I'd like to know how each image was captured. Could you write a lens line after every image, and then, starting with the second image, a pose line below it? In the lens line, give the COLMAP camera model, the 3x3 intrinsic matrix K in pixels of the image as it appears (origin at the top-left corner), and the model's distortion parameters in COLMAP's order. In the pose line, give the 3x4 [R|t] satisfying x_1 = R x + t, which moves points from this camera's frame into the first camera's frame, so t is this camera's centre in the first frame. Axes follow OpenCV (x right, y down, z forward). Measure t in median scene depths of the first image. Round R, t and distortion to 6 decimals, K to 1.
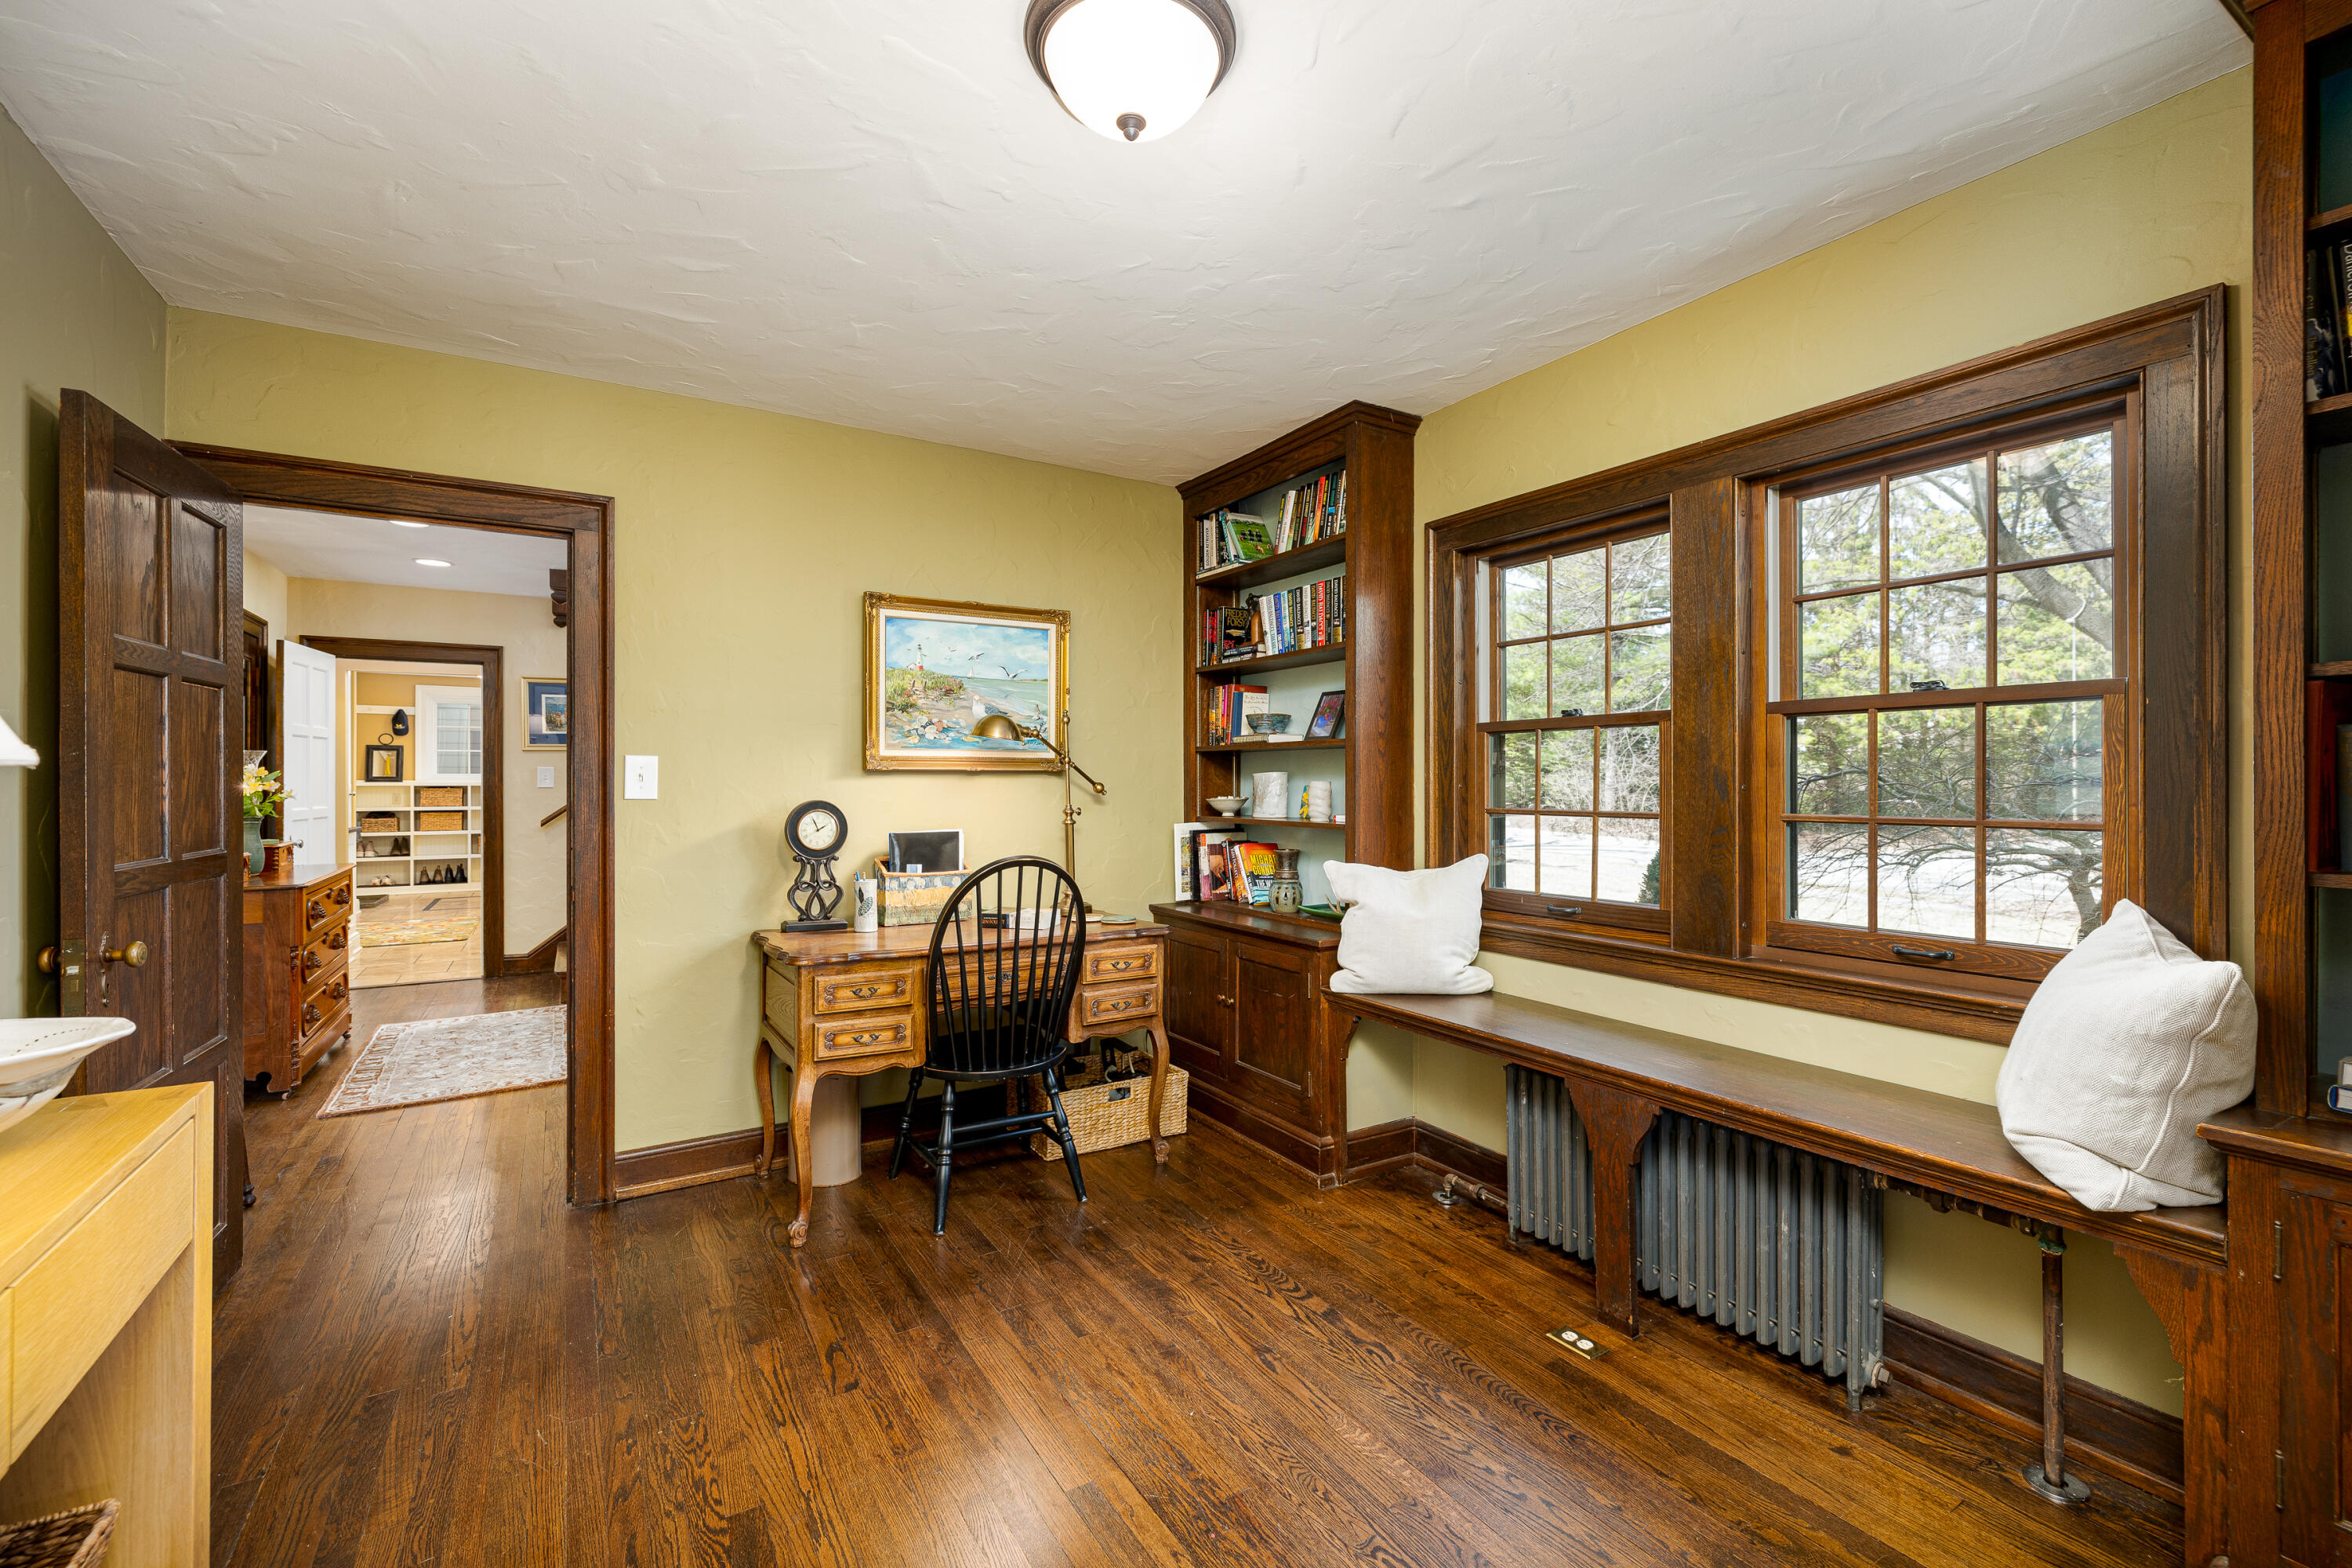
lens RADIAL K [[993.4, 0, 1174.5], [0, 993.4, 783.4], [0, 0, 1]] dist [0.001157, 0.000073]
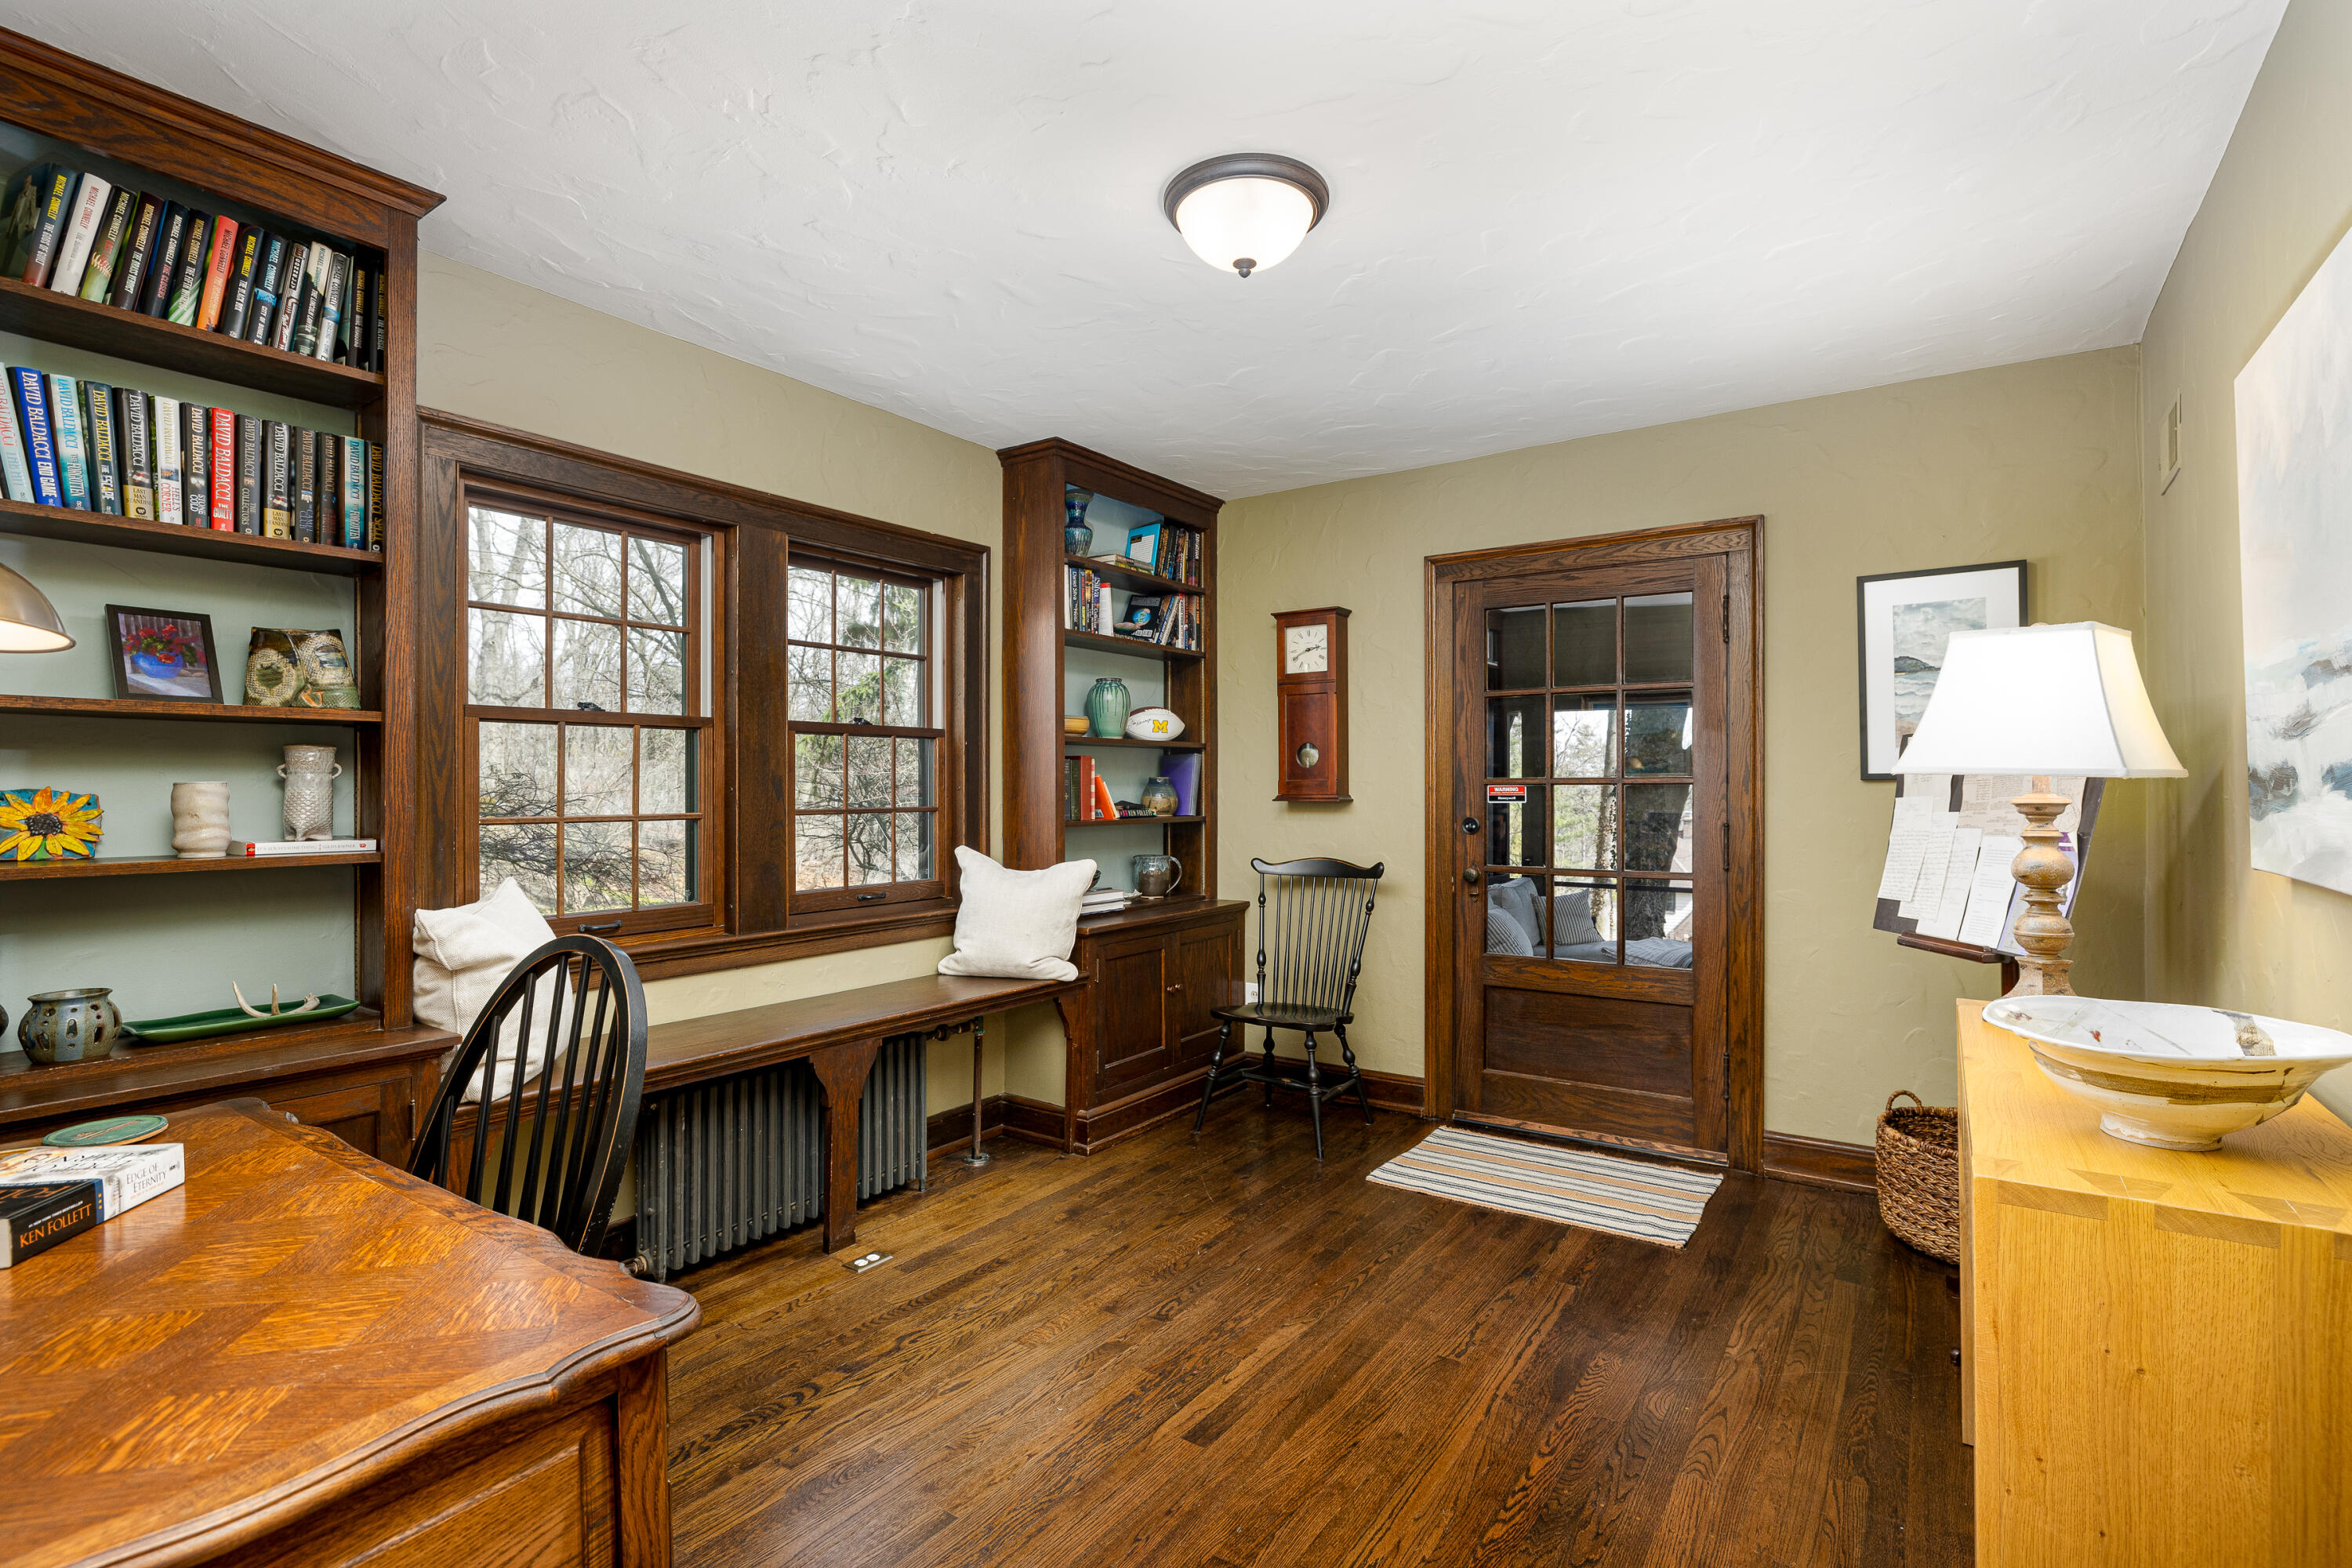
lens RADIAL K [[1133.6, 0, 1175.0], [0, 1133.6, 779.1], [0, 0, 1]] dist [-0.002553, -0.000269]
pose [[-0.408367, 0.004585, 0.912806, -0.850376], [0.003107, 0.999989, -0.003633, -0.000637], [-0.912812, 0.001352, -0.408377, 1.070276]]
